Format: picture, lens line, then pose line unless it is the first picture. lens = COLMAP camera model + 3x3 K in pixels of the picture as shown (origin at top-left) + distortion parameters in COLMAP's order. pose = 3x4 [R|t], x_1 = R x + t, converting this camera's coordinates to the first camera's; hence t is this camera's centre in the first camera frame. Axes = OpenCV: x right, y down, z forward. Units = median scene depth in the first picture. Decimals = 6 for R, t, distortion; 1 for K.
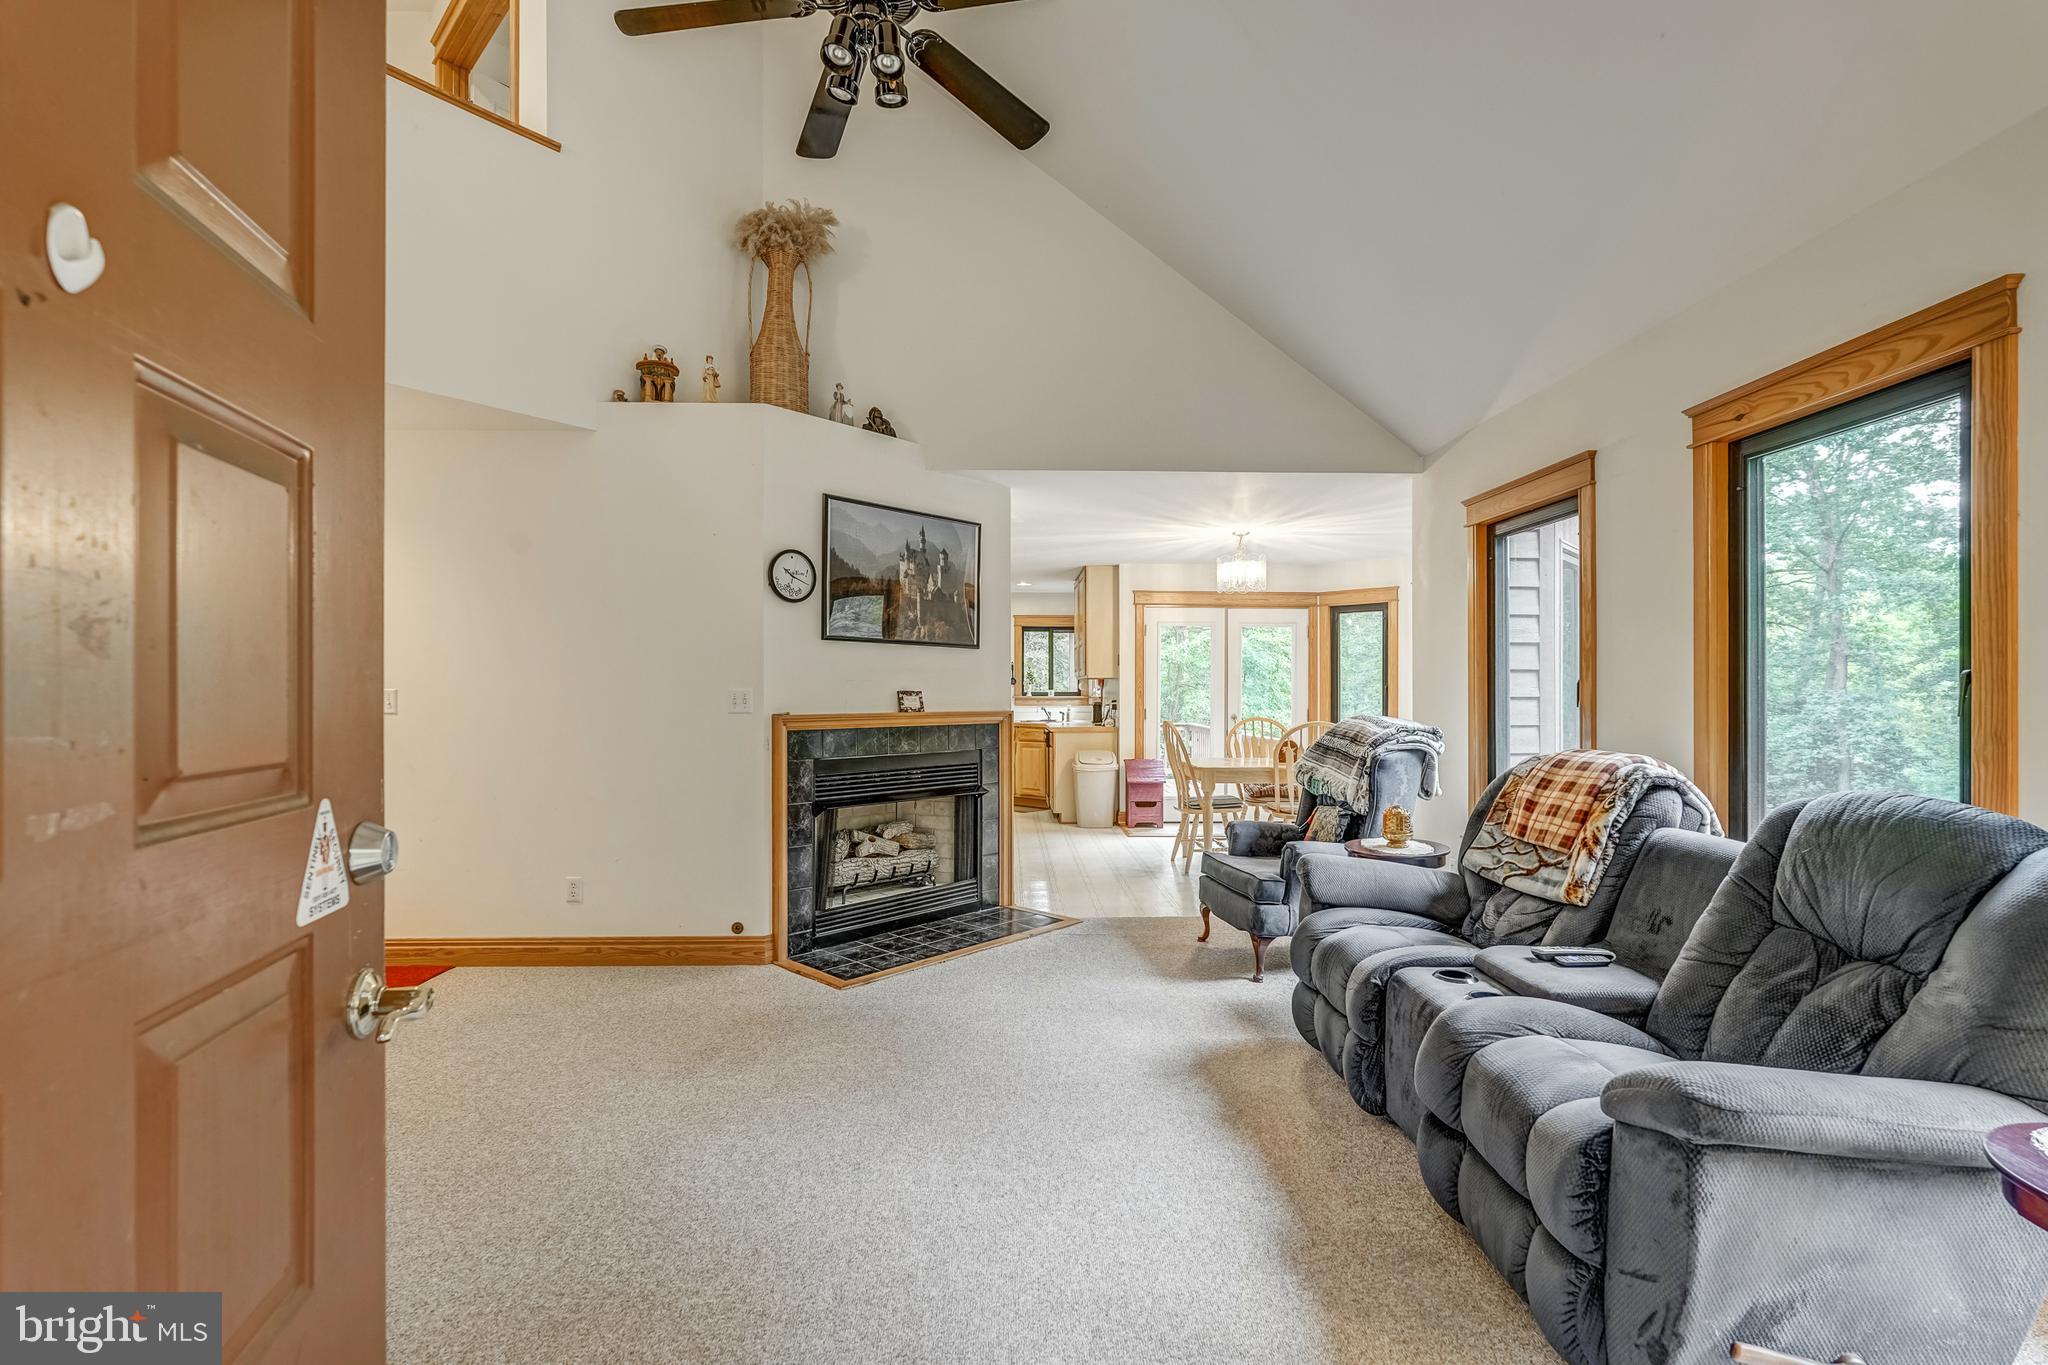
lens RADIAL K [[902.6, 0, 1023.8], [0, 902.6, 684.5], [0, 0, 1]] dist [-0.019372, 0.009458]
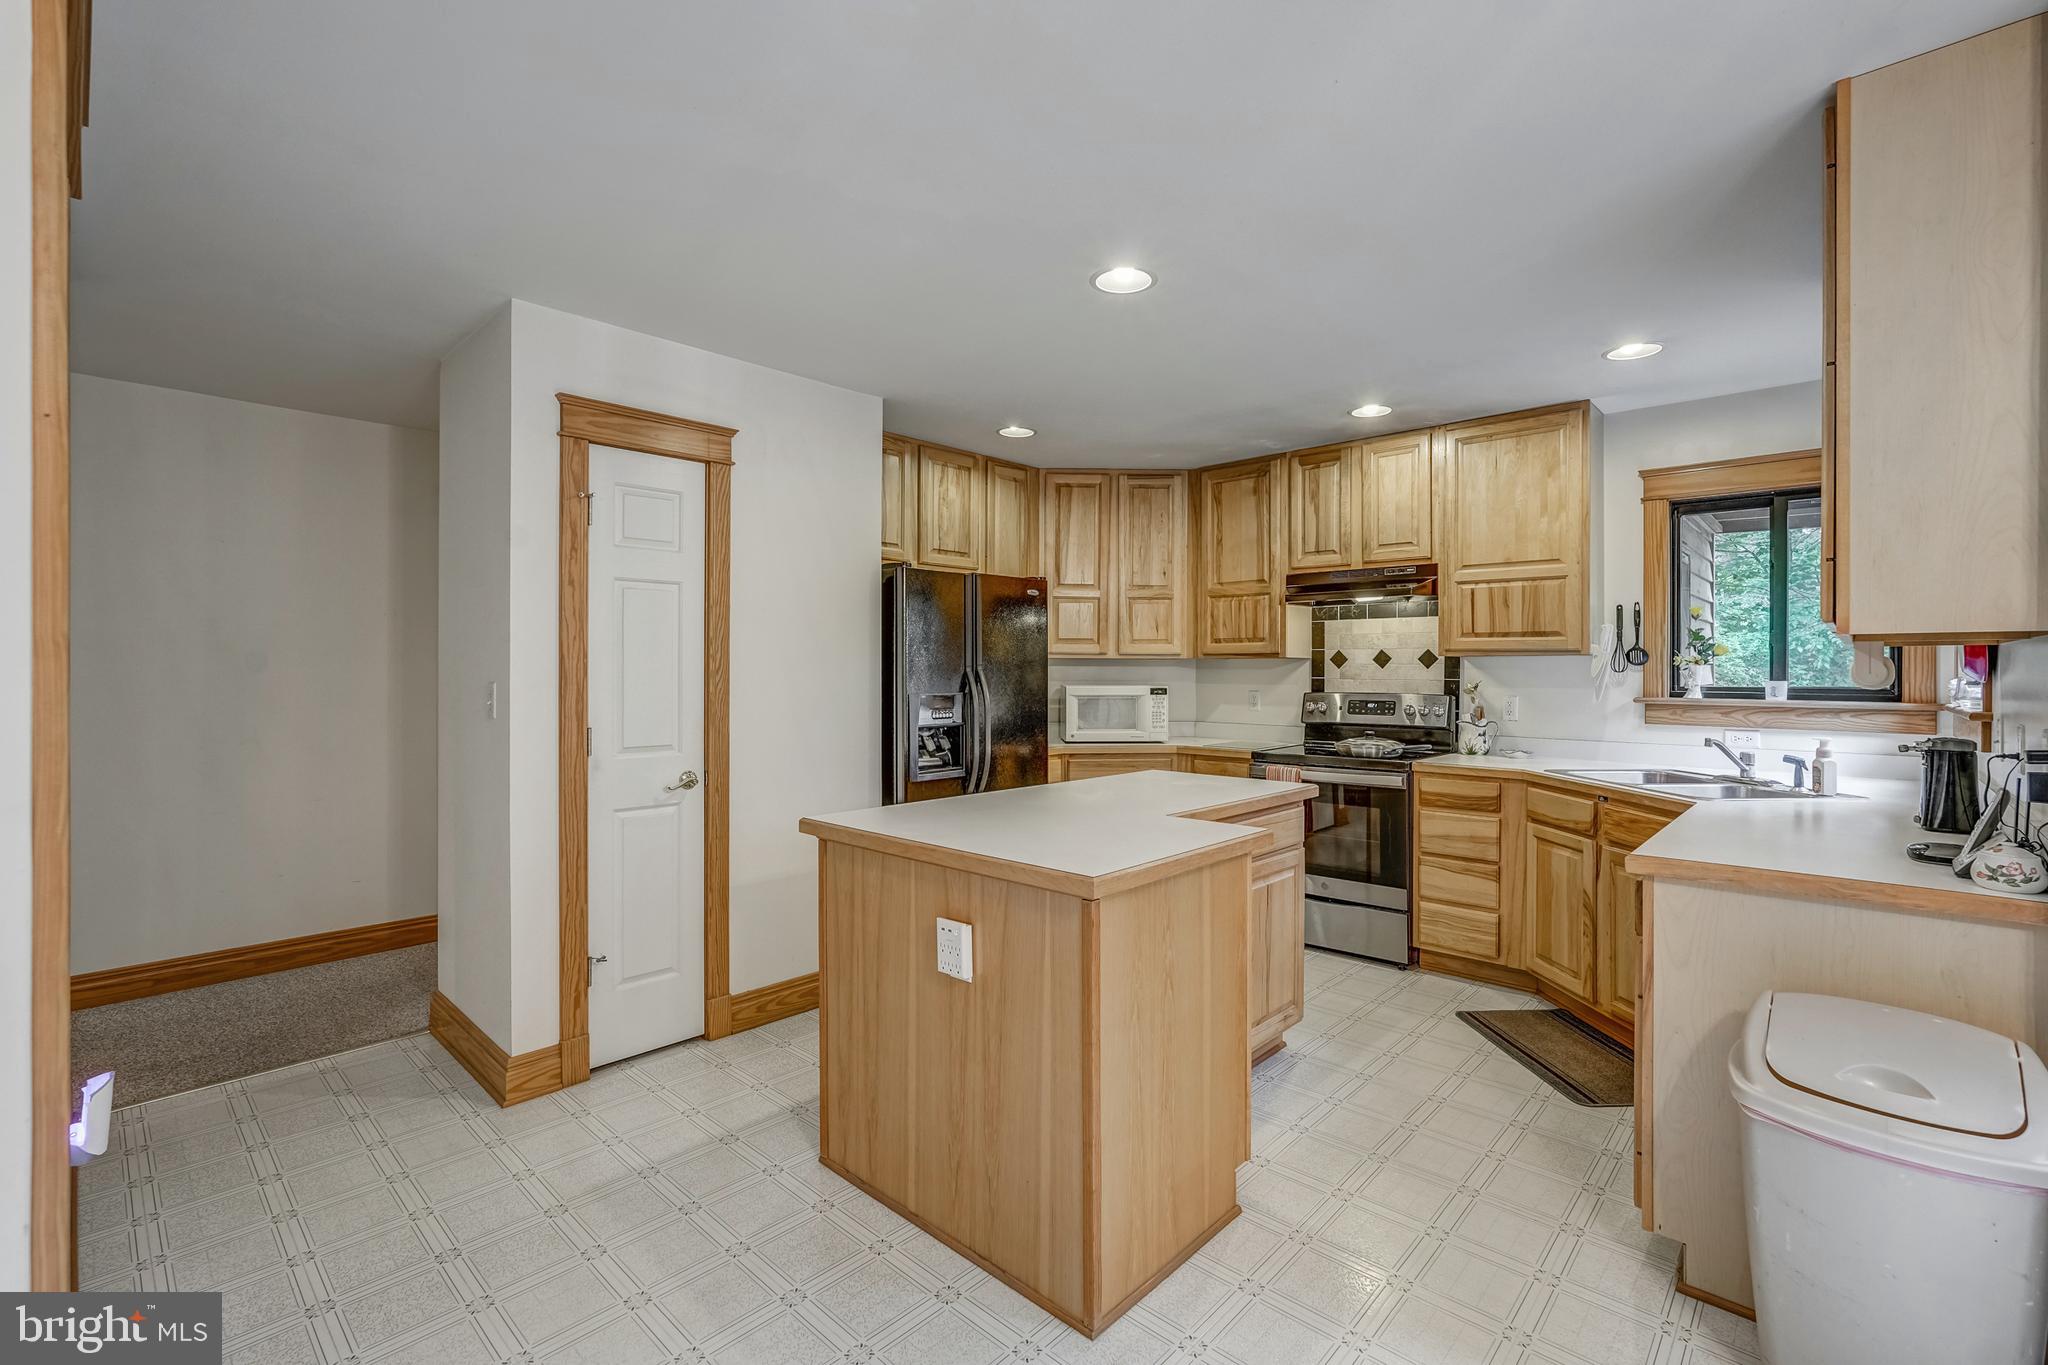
lens RADIAL K [[901.9, 0, 1023.7], [0, 901.9, 669.5], [0, 0, 1]] dist [-0.019316, 0.008677]
pose [[0.713301, -0.000166, -0.700858, 0.151001], [0.004354, 0.999982, 0.004195, -0.002530], [0.700844, -0.006044, 0.713289, 1.380587]]
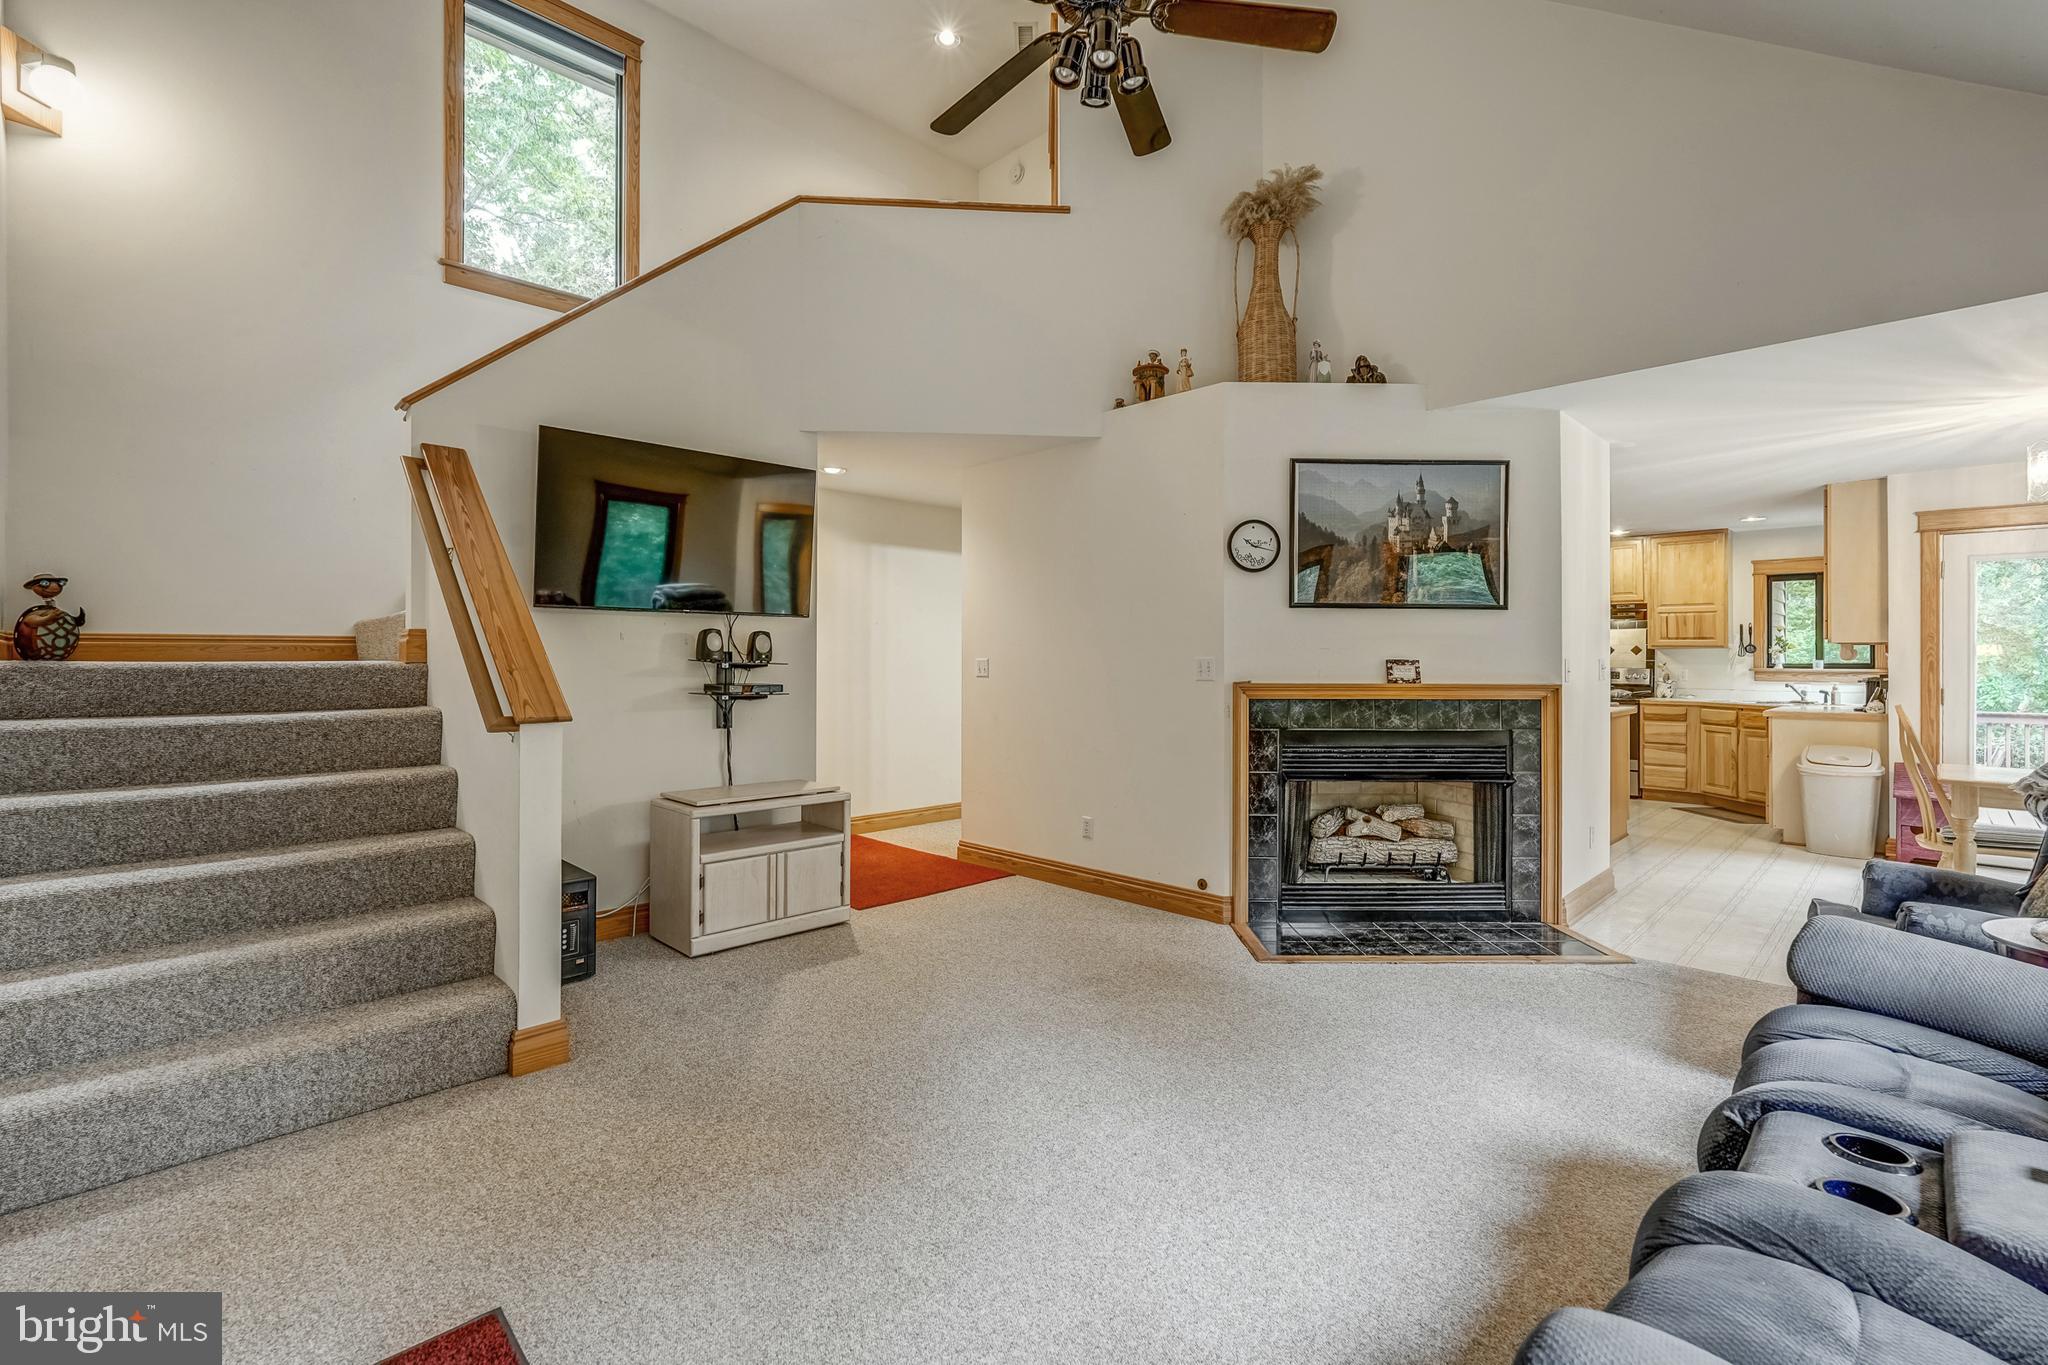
lens RADIAL K [[903.2, 0, 1026.3], [0, 903.2, 651.1], [0, 0, 1]] dist [-0.019349, 0.009316]
pose [[0.683245, -0.006848, -0.730157, 0.288255], [0.002783, 0.999973, -0.006775, 0.003445], [0.730184, 0.002597, 0.683246, 0.115860]]
